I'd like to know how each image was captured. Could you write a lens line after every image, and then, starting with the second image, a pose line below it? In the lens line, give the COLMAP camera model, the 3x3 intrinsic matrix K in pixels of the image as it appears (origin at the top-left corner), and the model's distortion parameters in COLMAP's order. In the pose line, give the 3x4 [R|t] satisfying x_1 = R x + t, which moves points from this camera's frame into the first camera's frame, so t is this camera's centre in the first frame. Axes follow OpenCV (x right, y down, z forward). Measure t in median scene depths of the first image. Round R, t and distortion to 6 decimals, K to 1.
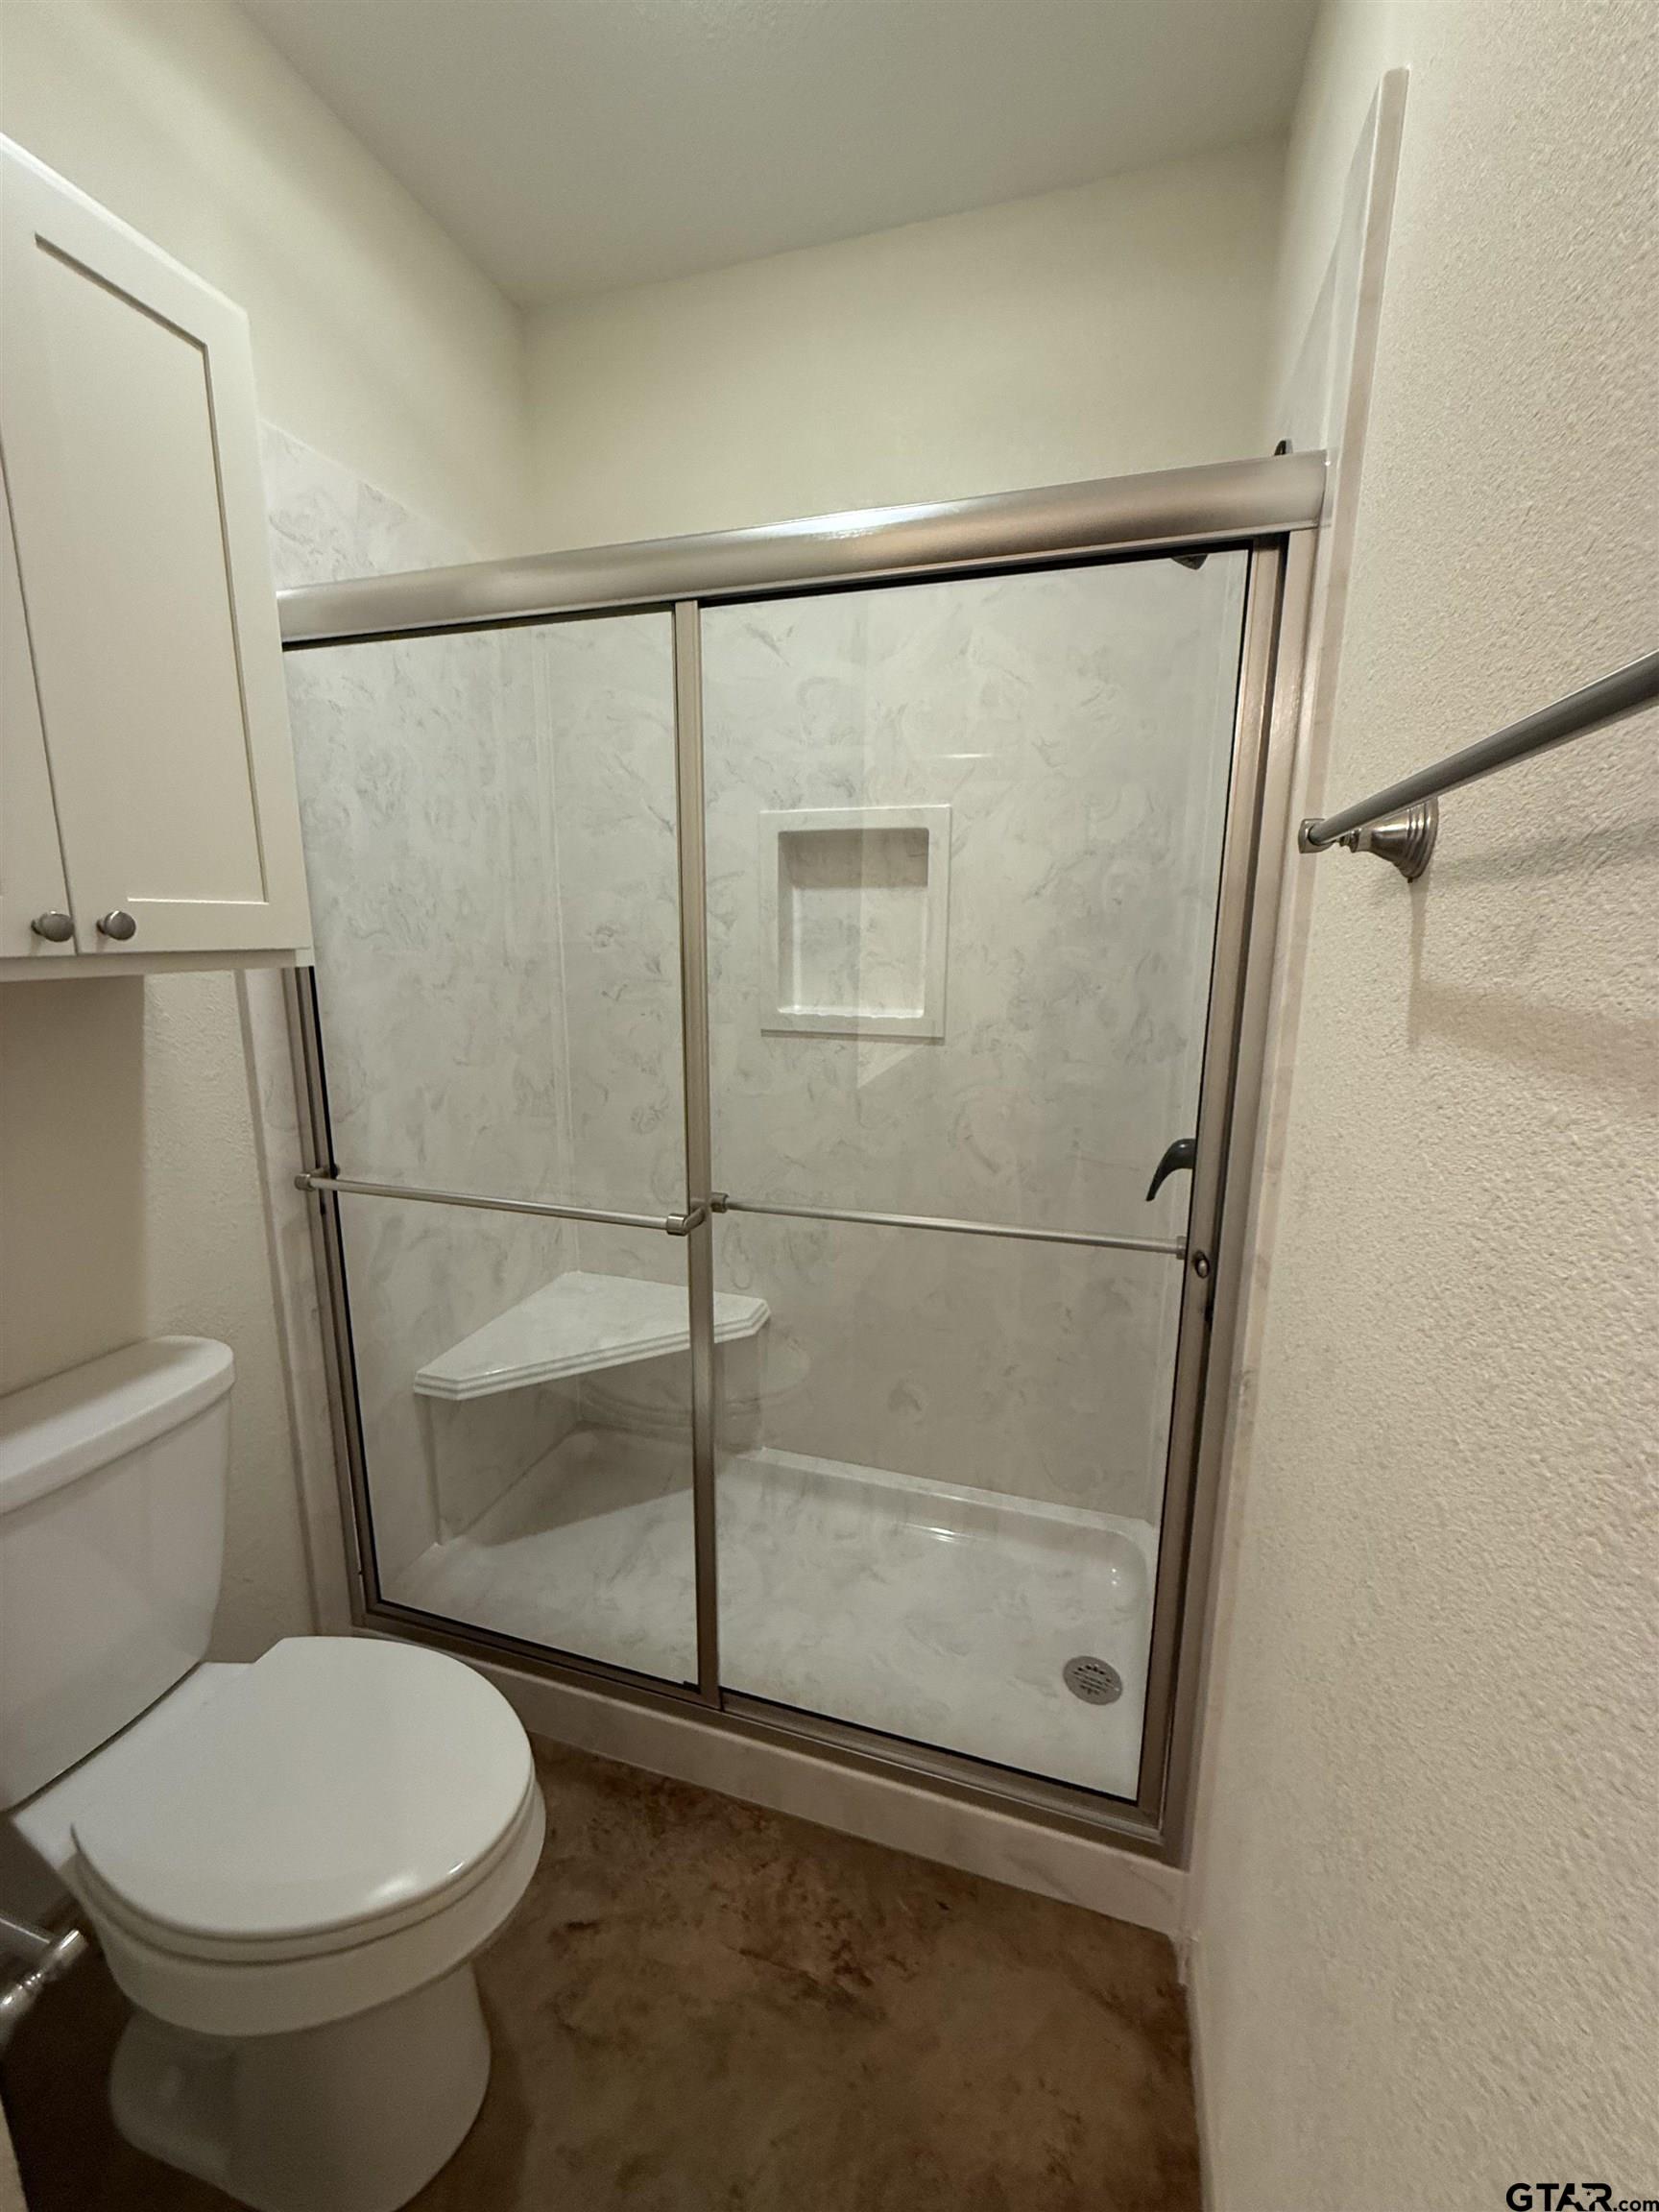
lens RADIAL K [[880.2, 0, 825.2], [0, 880.2, 1097.3], [0, 0, 1]] dist [0.001909, 0.000410]
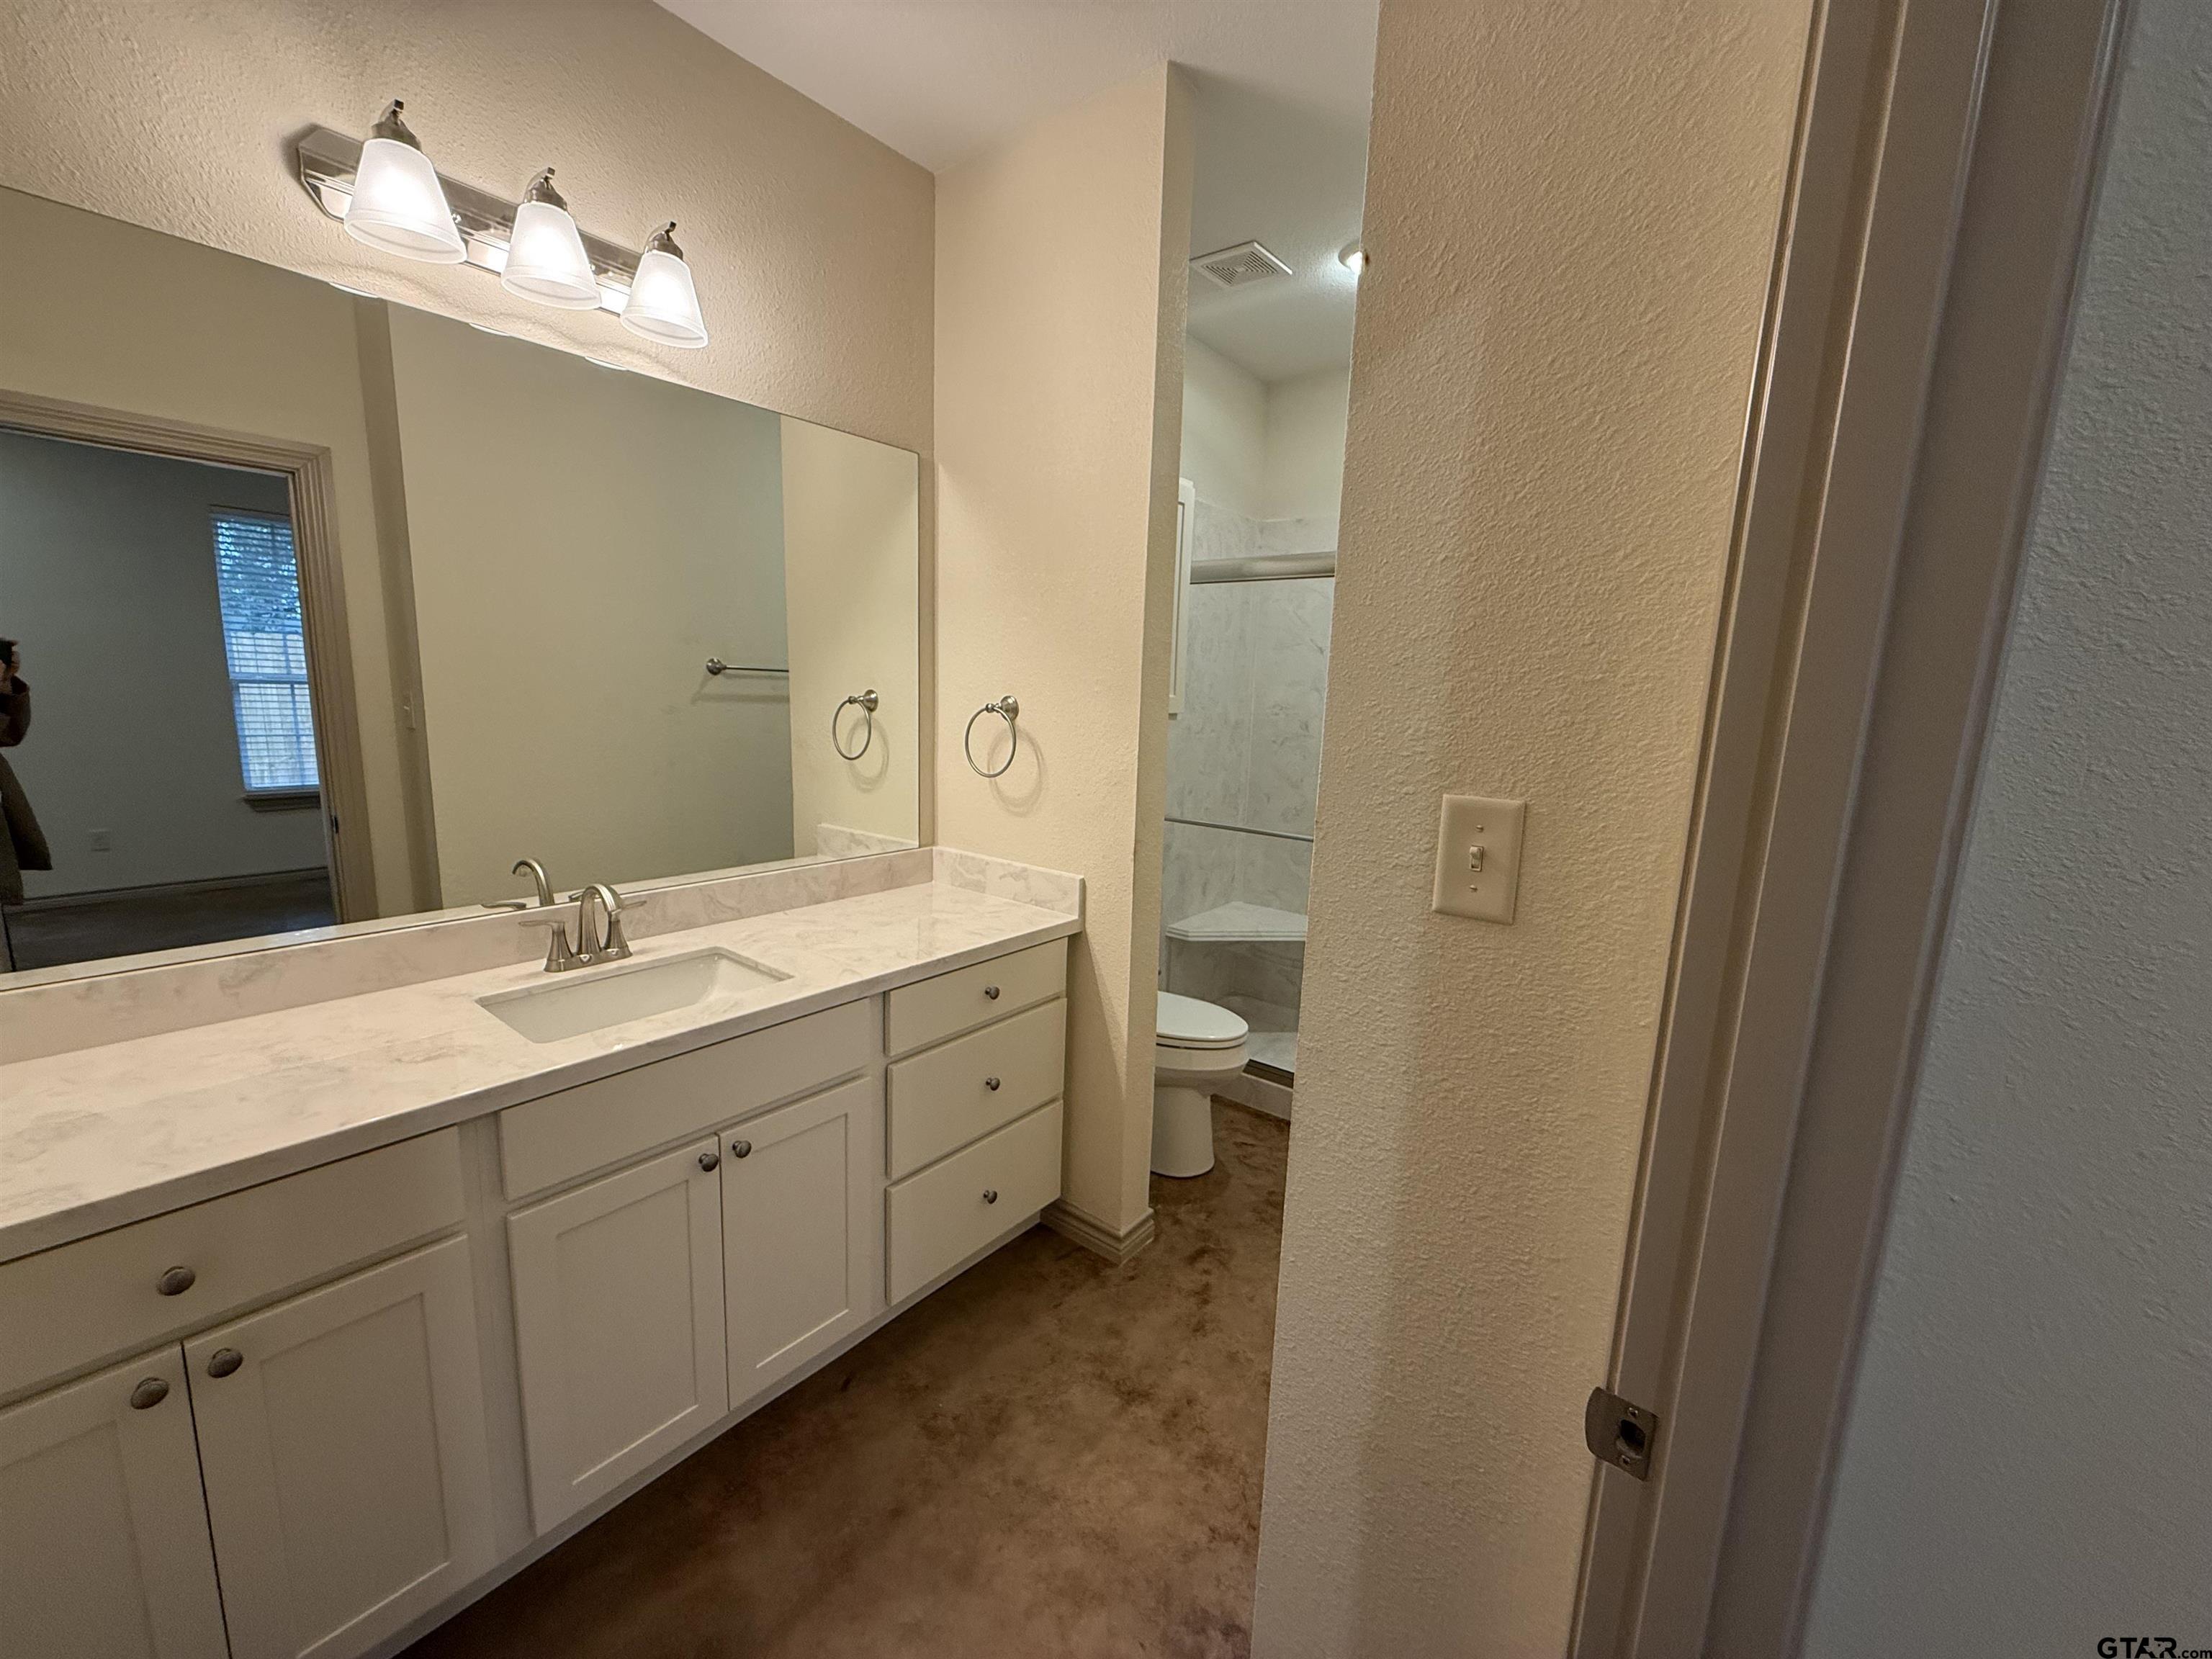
lens RADIAL K [[880.2, 0, 1111.0], [0, 880.2, 822.0], [0, 0, 1]] dist [0.001909, 0.000410]
pose [[0.934337, 0.078562, -0.347624, 0.073346], [-0.093922, 0.995199, -0.027531, 0.127475], [0.343792, 0.058372, 0.937230, -0.791619]]
